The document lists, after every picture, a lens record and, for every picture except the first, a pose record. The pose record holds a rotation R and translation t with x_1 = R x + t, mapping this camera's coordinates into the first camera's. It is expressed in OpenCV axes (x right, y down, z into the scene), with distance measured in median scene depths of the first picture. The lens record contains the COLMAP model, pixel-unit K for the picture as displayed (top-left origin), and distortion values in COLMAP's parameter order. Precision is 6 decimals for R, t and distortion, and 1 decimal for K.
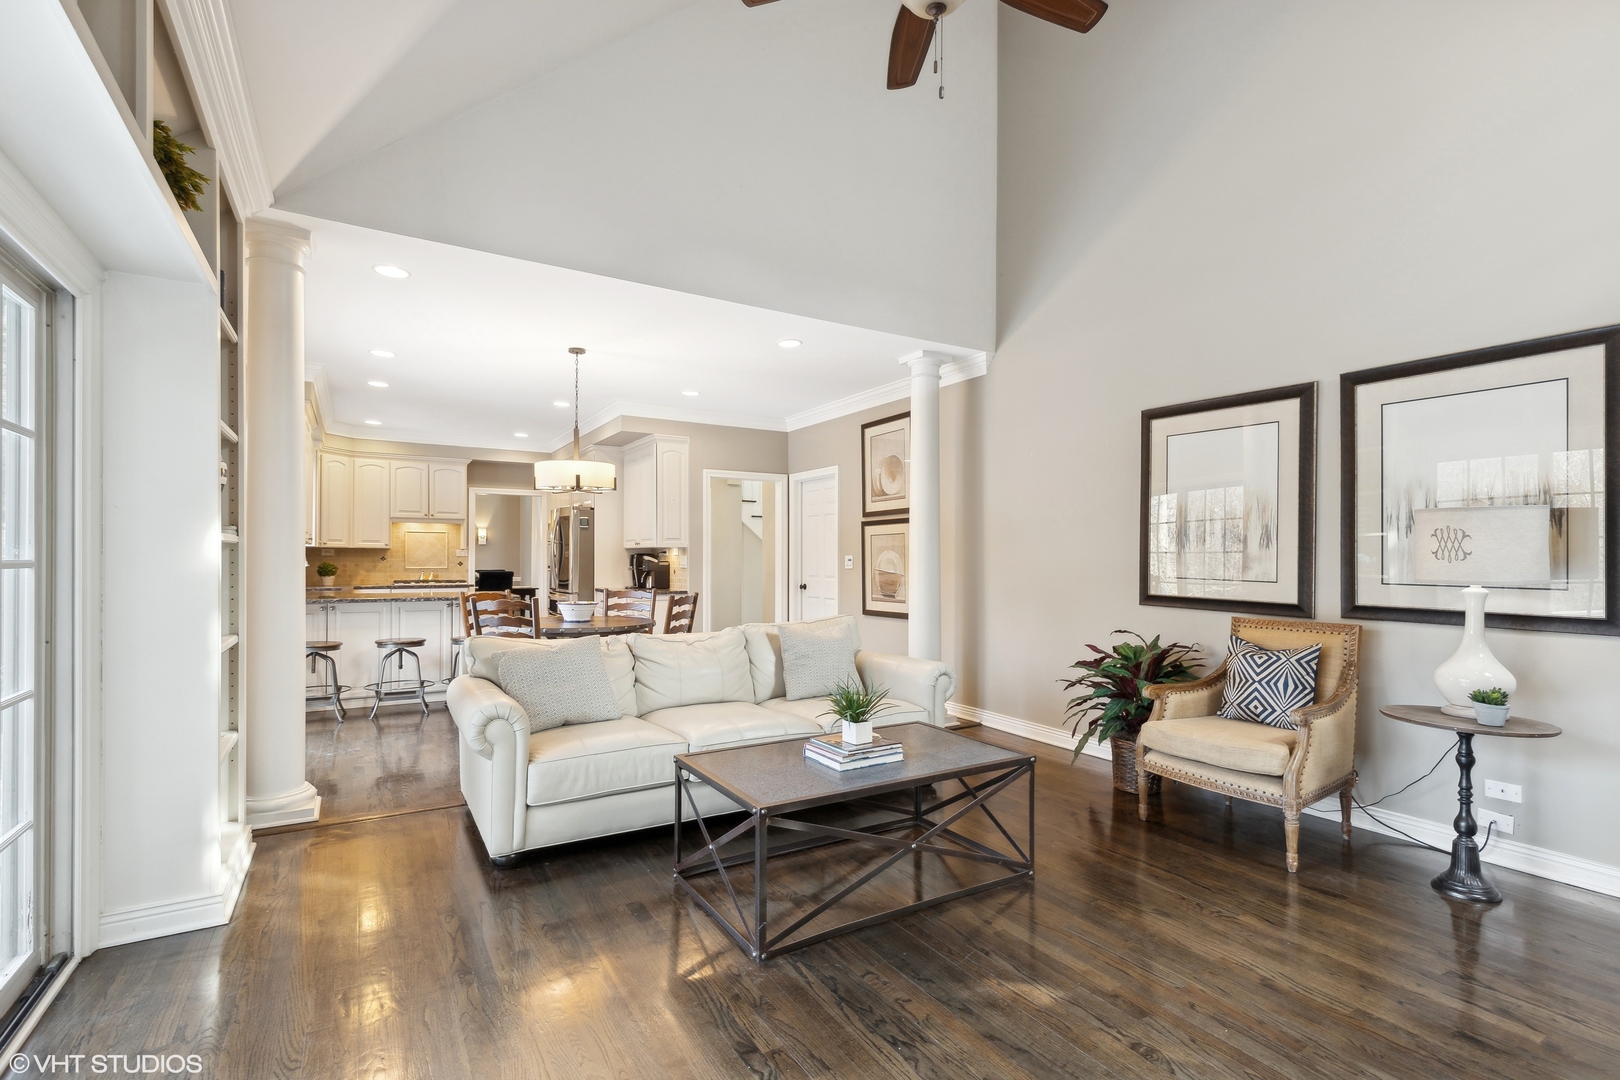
lens RADIAL K [[749.7, 0, 811.2], [0, 749.7, 541.3], [0, 0, 1]] dist [0.009681, 0.000934]
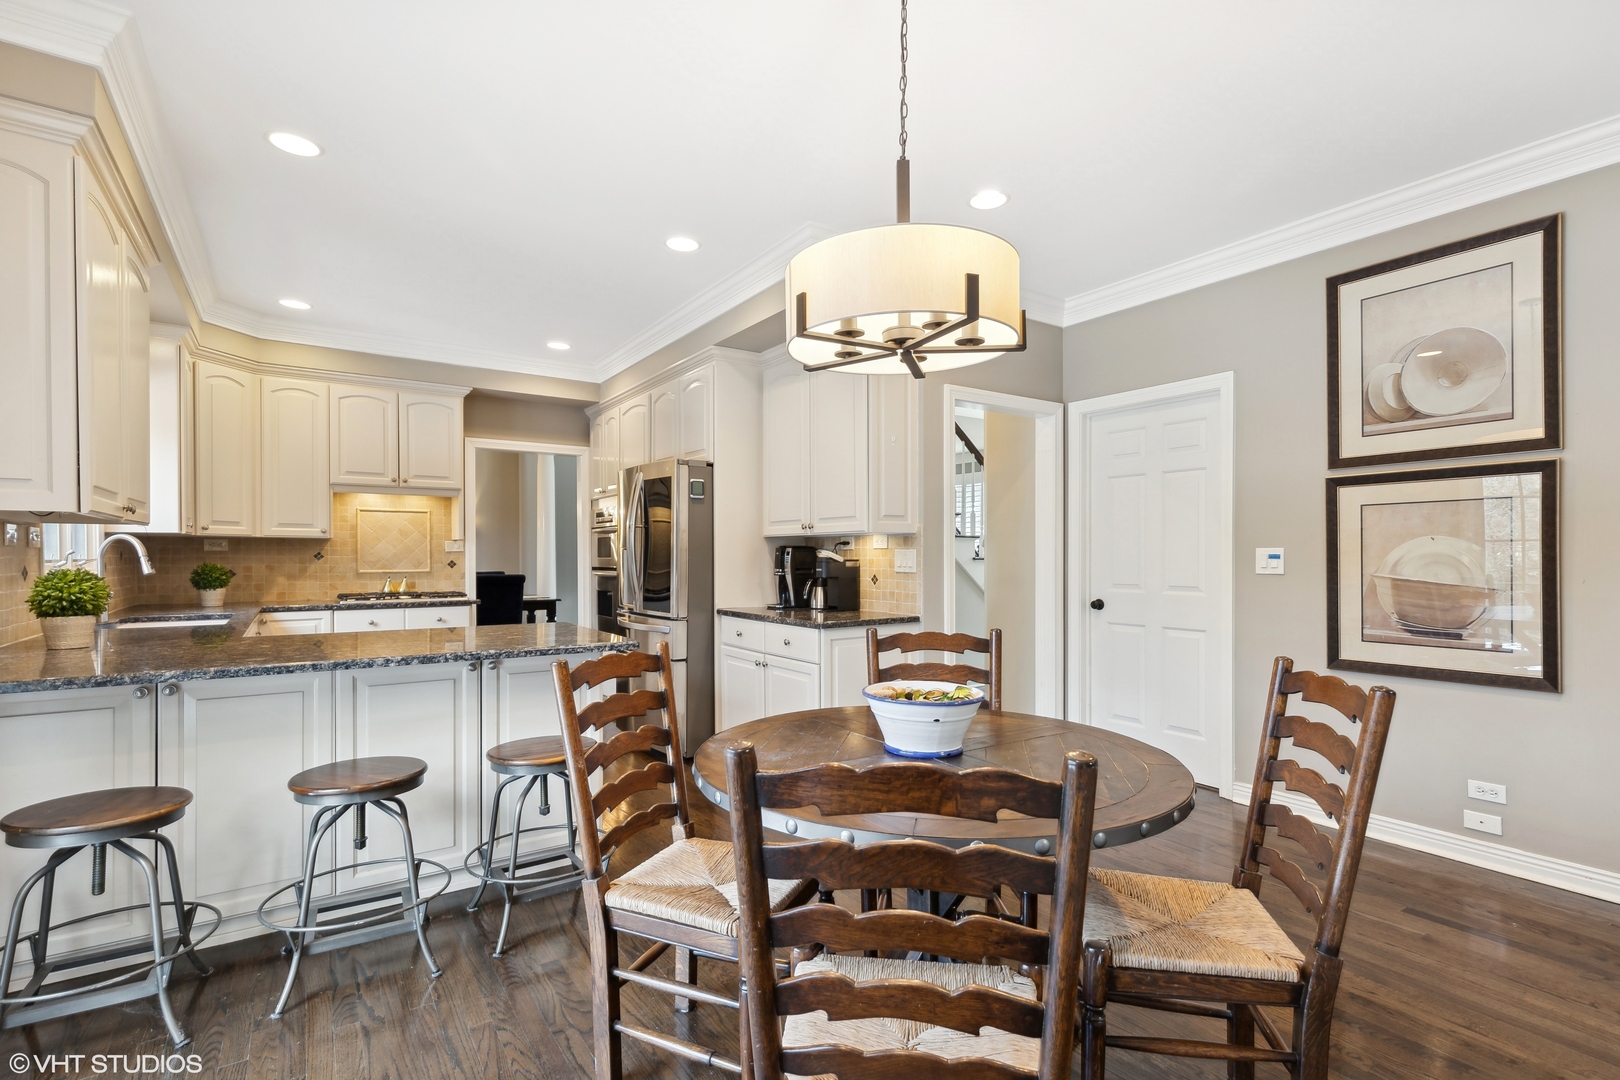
lens RADIAL K [[749.7, 0, 808.8], [0, 749.7, 551.5], [0, 0, 1]] dist [0.009681, 0.000934]
pose [[0.998553, -0.002422, 0.053727, -0.247472], [0.001392, 0.999815, 0.019186, 0.009999], [-0.053764, -0.019083, 0.998371, 0.444548]]
